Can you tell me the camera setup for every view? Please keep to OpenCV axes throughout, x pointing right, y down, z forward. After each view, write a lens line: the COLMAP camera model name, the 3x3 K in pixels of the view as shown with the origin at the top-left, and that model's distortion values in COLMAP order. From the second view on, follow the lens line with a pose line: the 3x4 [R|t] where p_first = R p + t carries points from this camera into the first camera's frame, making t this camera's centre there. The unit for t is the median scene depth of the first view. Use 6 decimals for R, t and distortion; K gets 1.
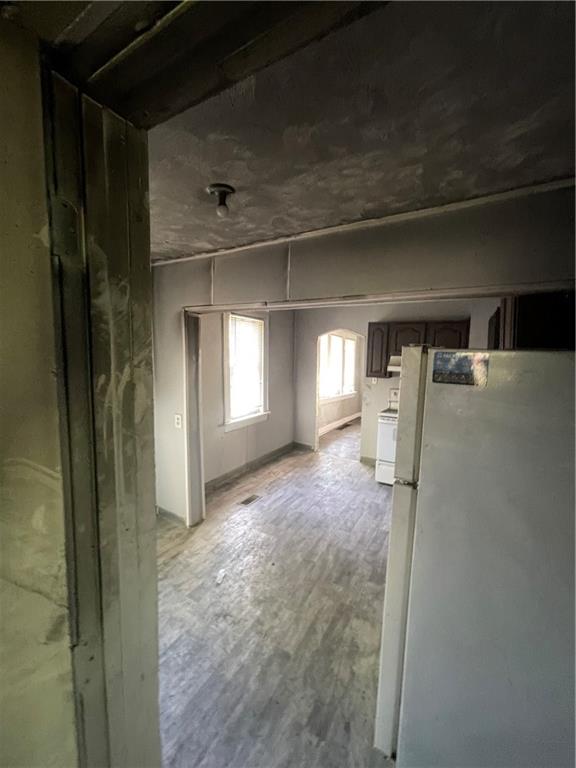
lens RADIAL K [[310.6, 0, 286.6], [0, 310.6, 383.1], [0, 0, 1]] dist [-0.001757, 0.000517]
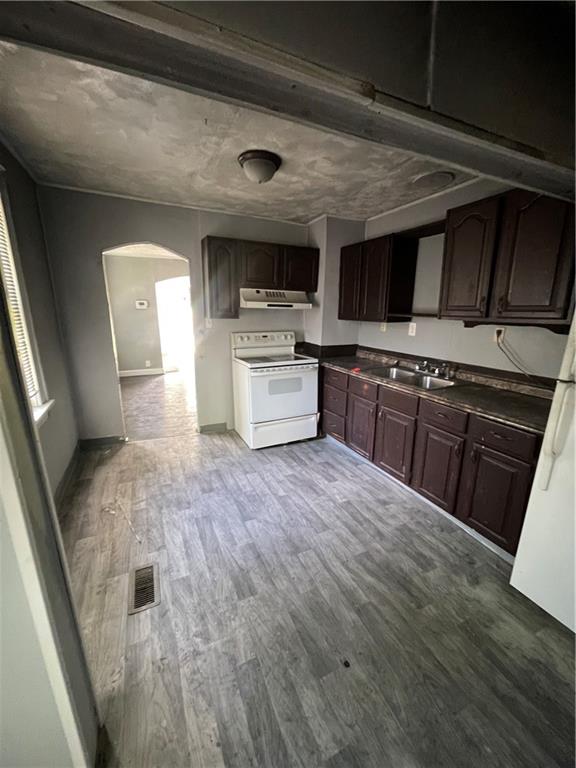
lens RADIAL K [[310.6, 0, 291.7], [0, 310.6, 387.1], [0, 0, 1]] dist [-0.001757, 0.000517]
pose [[0.580515, -0.226357, 0.782154, -0.456294], [0.072355, 0.971123, 0.227343, -0.030735], [-0.811029, -0.075383, 0.580129, 0.864295]]
